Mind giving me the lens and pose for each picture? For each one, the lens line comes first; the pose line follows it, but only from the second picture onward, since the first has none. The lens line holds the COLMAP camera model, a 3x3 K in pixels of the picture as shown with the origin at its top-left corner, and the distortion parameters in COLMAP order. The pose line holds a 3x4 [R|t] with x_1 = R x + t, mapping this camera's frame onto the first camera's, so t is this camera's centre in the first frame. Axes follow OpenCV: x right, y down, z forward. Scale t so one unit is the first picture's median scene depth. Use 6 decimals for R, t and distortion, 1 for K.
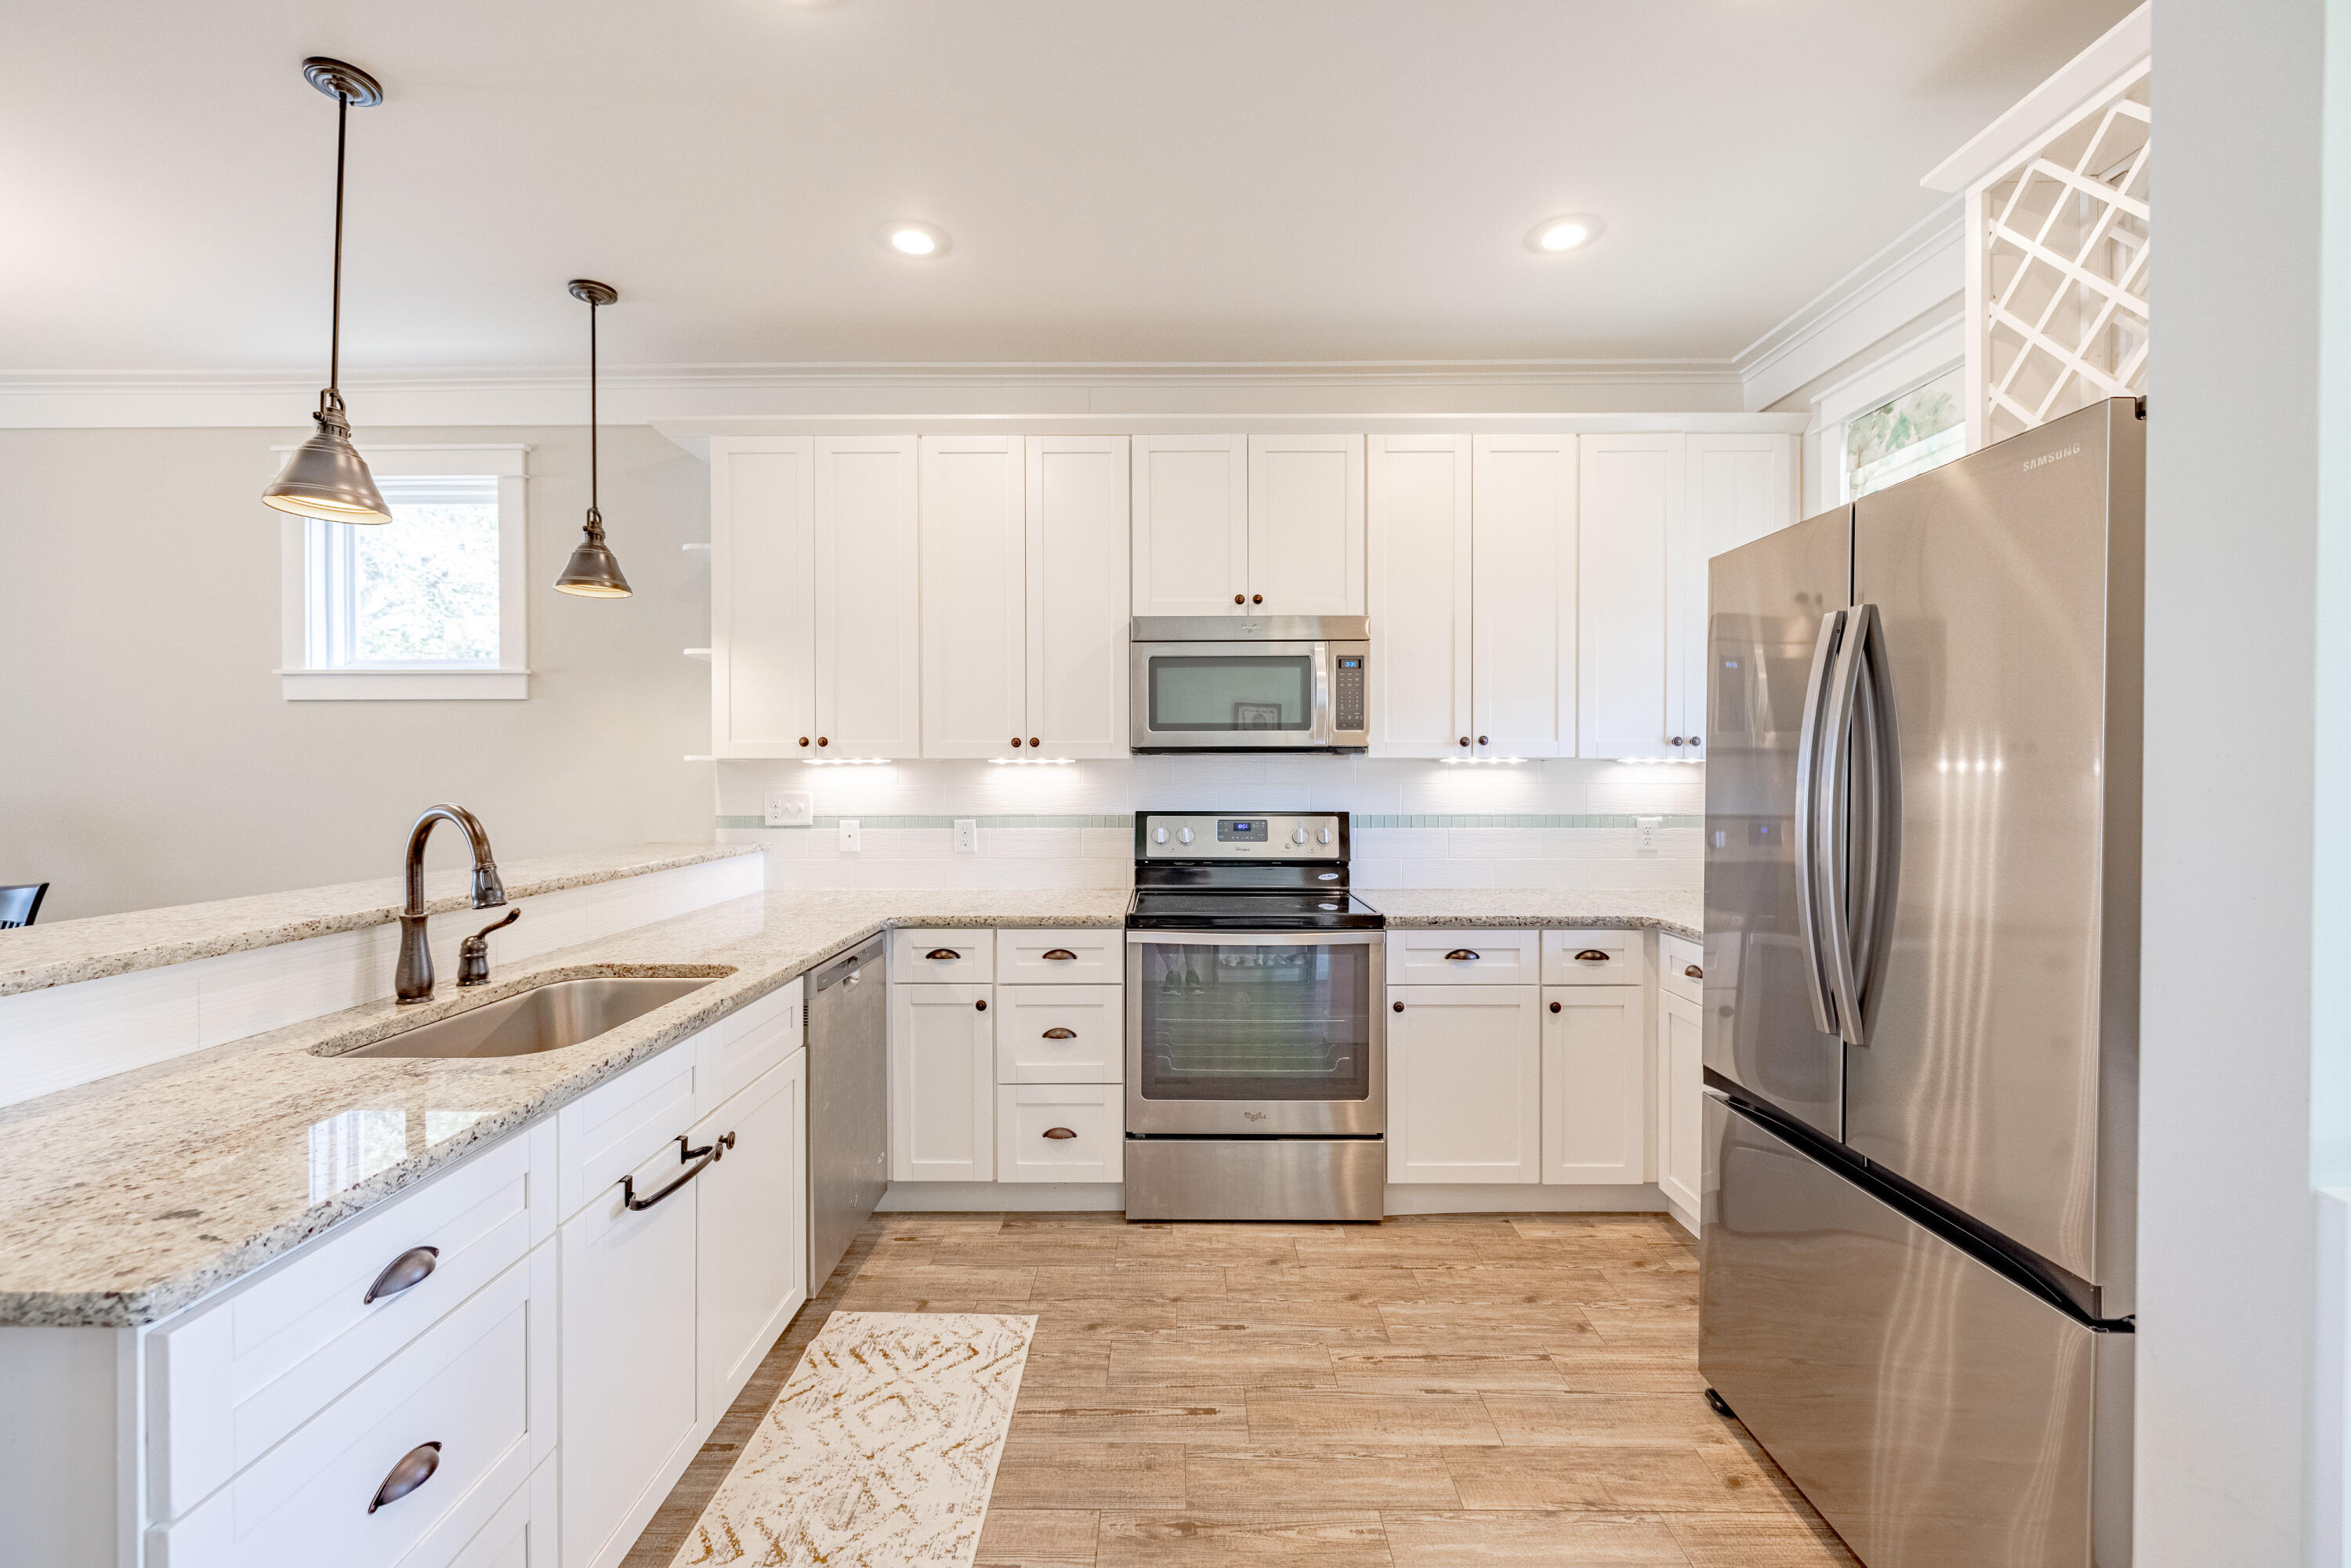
lens RADIAL K [[991.5, 0, 1173.7], [0, 991.5, 781.1], [0, 0, 1]] dist [-0.003134, 0.002497]
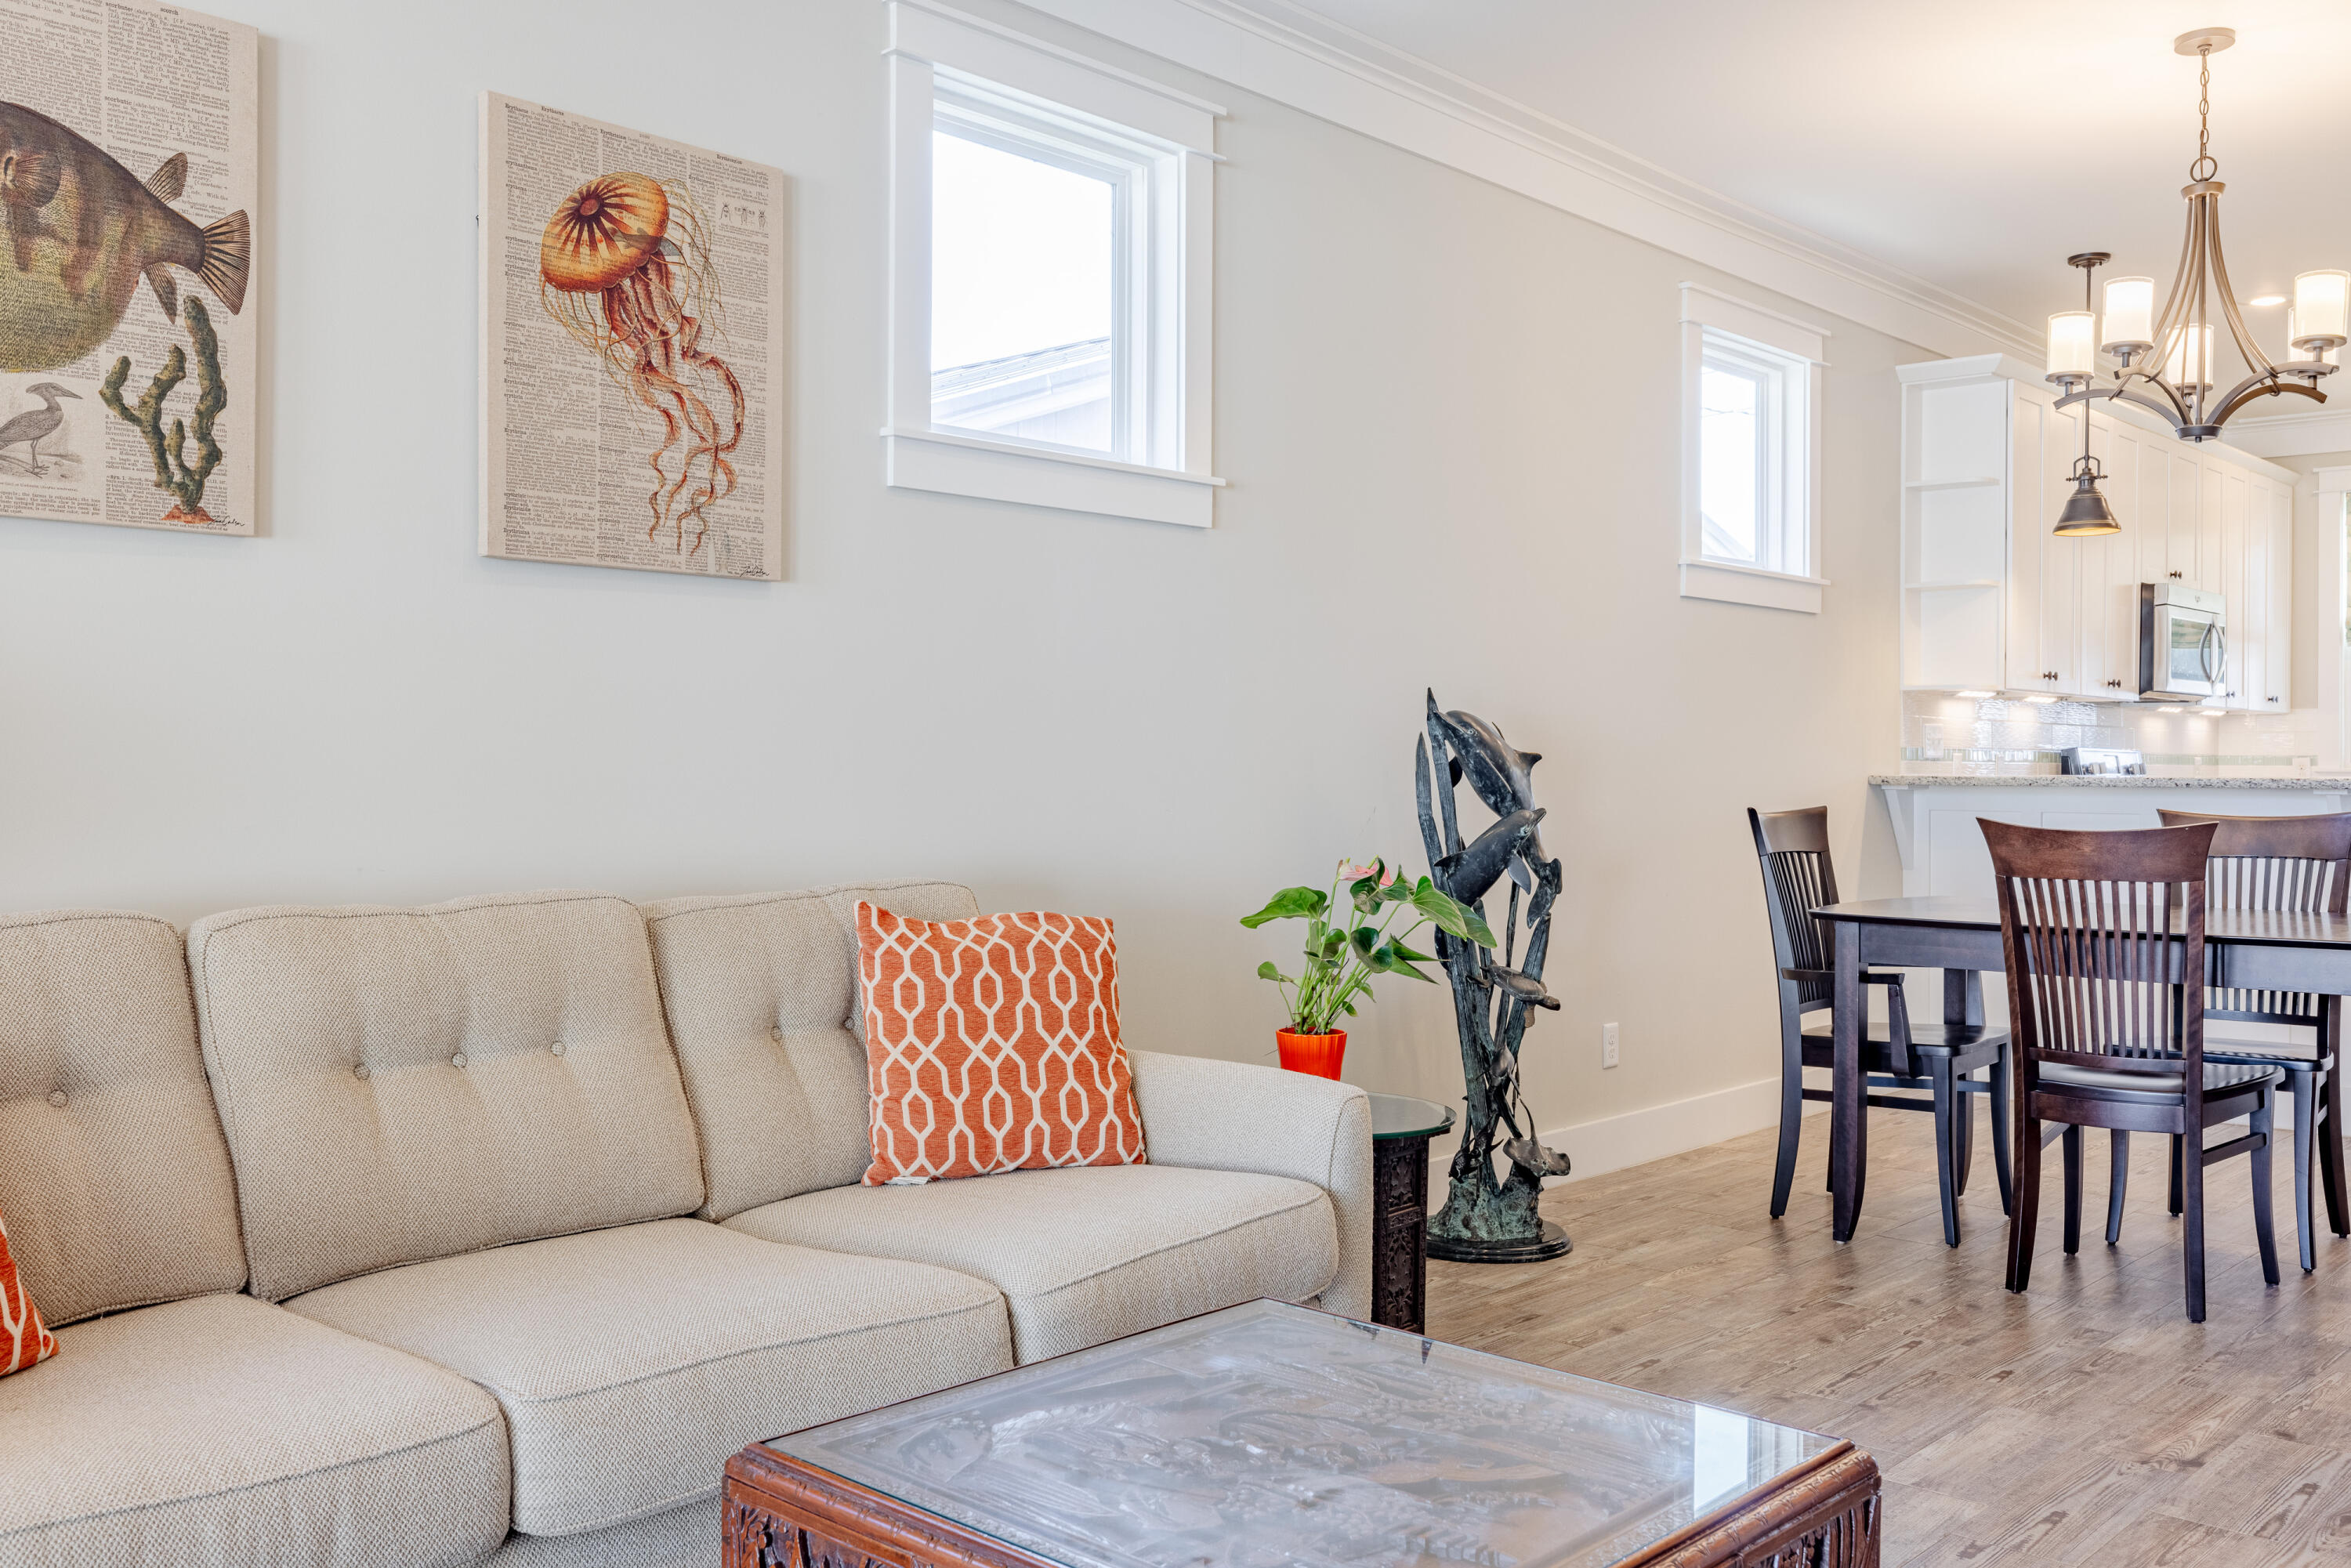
lens RADIAL K [[2033.3, 0, 1171.2], [0, 2033.3, 767.3], [0, 0, 1]] dist [0.013142, -0.013138]
pose [[0.671691, 0.005330, 0.740812, -2.939348], [0.001433, 0.999963, -0.008494, 0.086204], [-0.740830, 0.006767, 0.671659, 0.243141]]
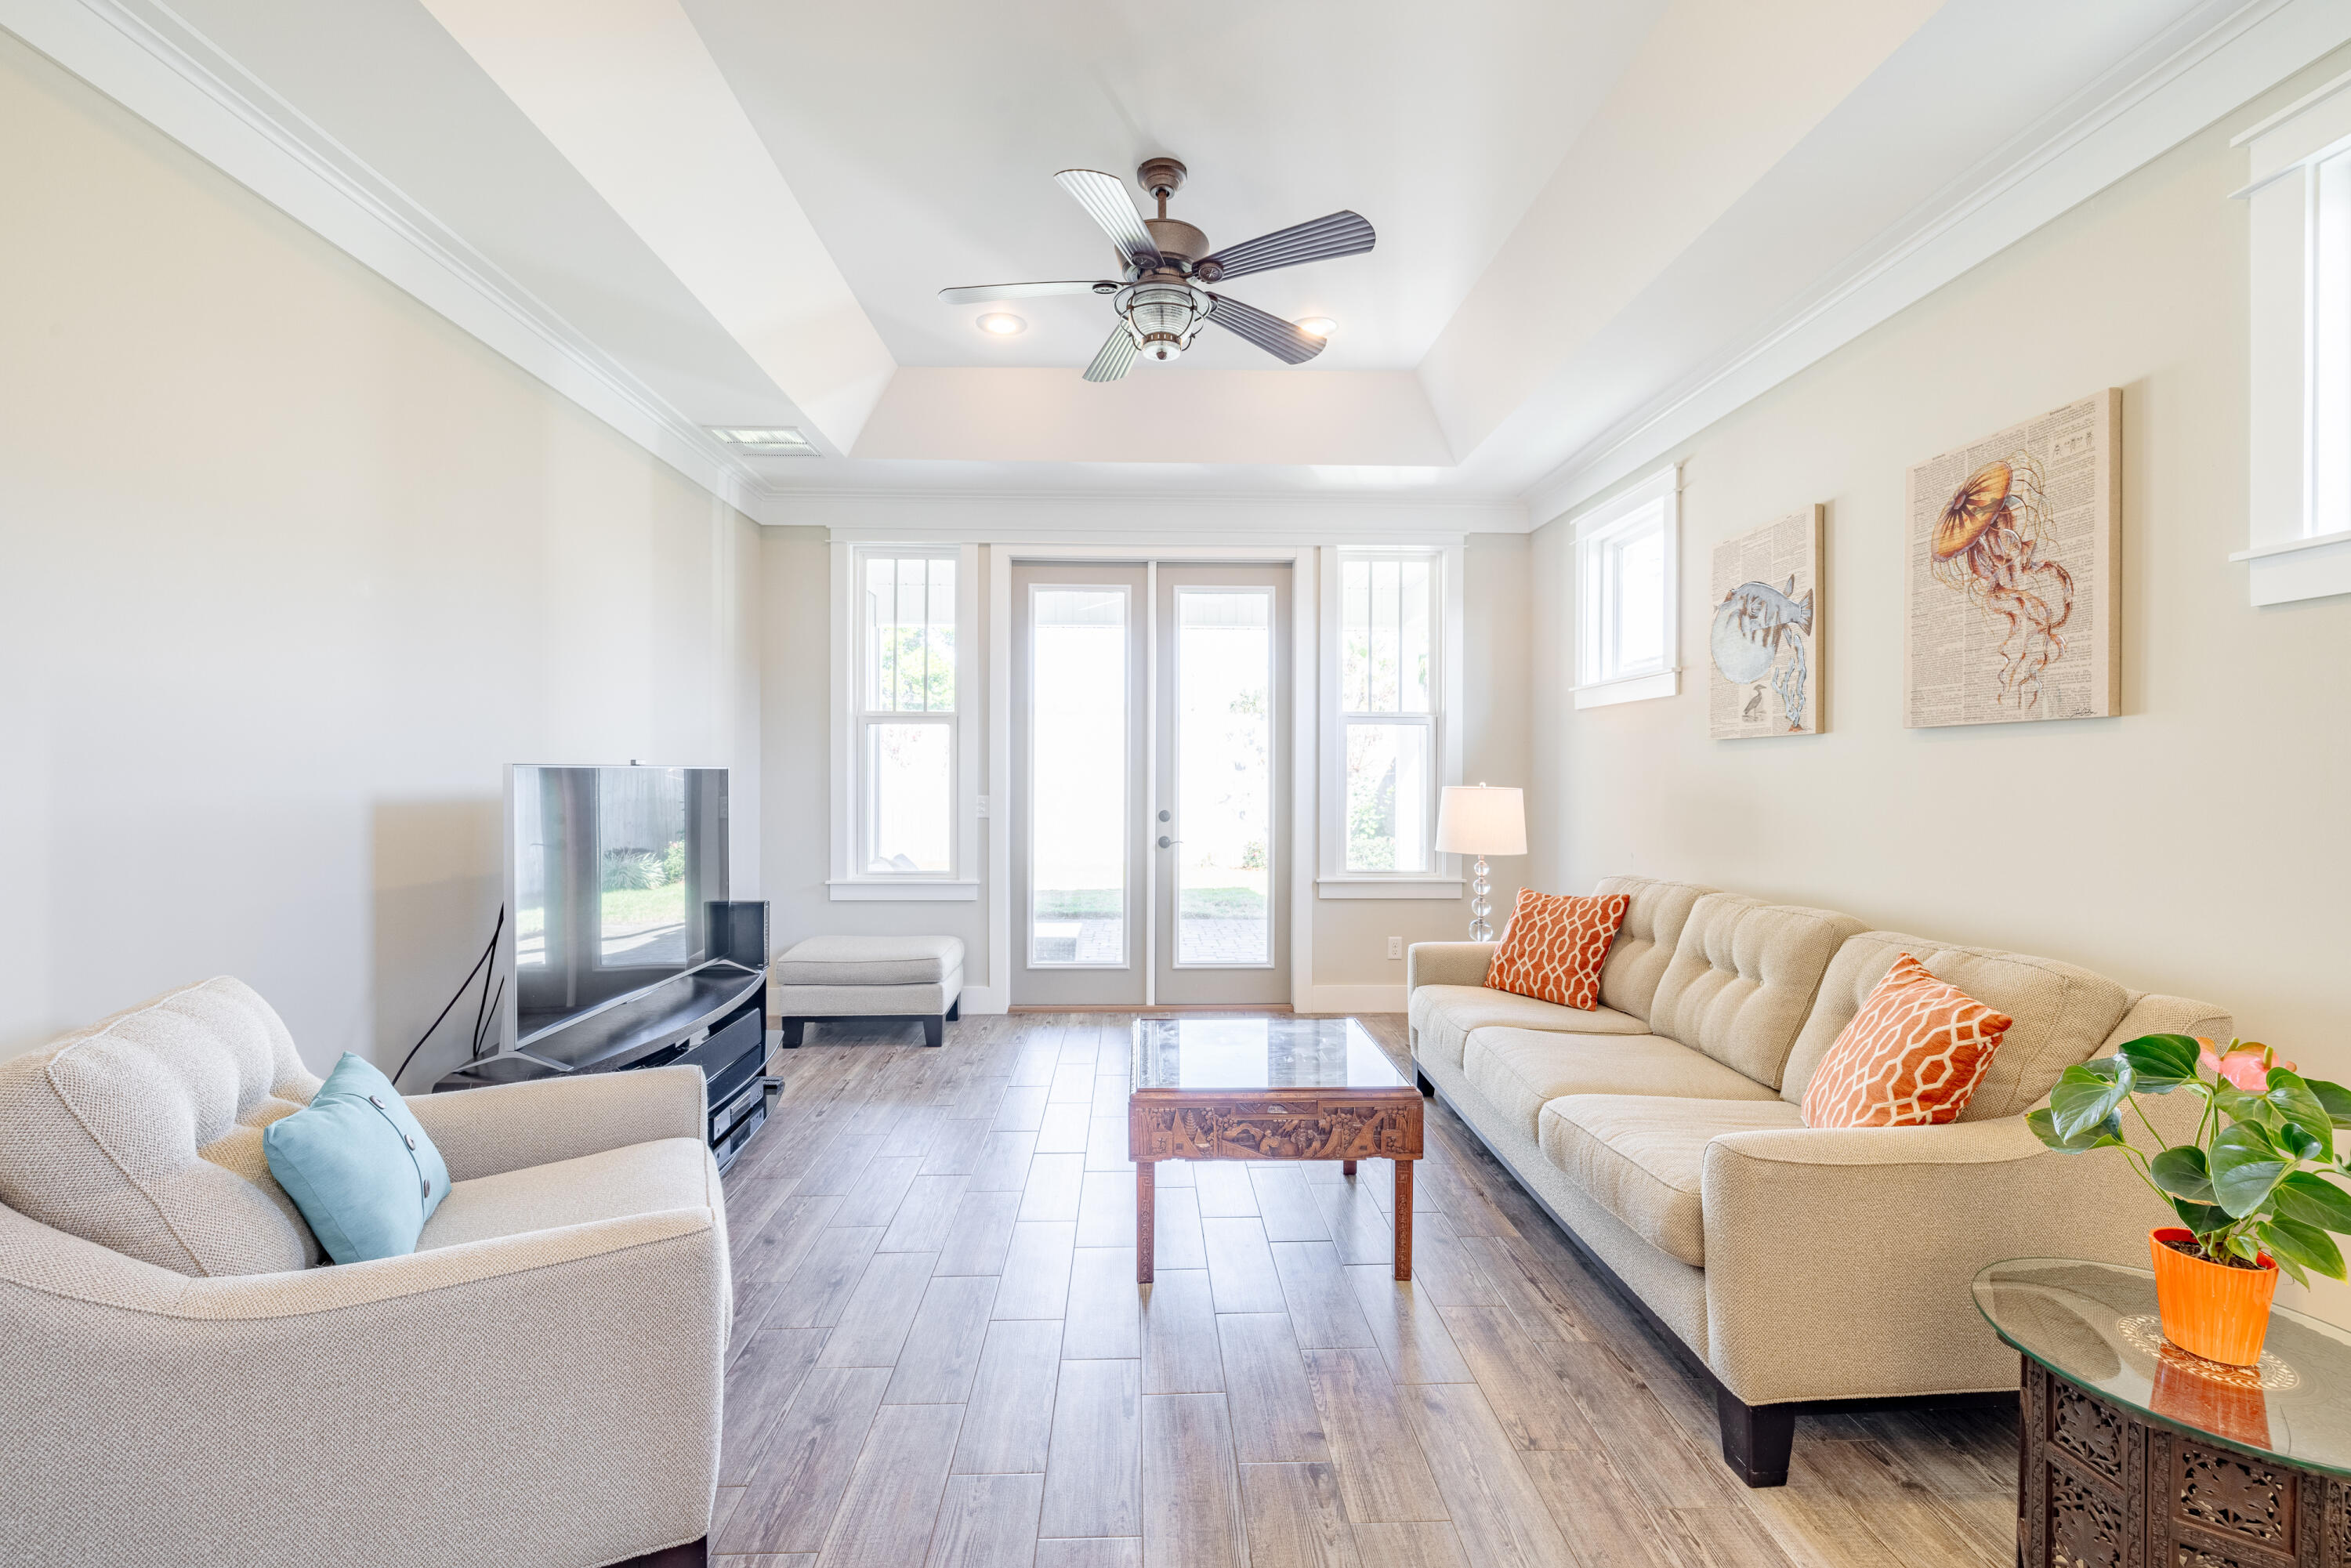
lens RADIAL K [[991.5, 0, 1158.2], [0, 991.5, 779.3], [0, 0, 1]] dist [-0.003134, 0.002497]
pose [[0.038202, 0.008773, -0.999232, -1.493781], [-0.015728, 0.999843, 0.008177, 0.017045], [0.999146, 0.015404, 0.038334, 0.491510]]
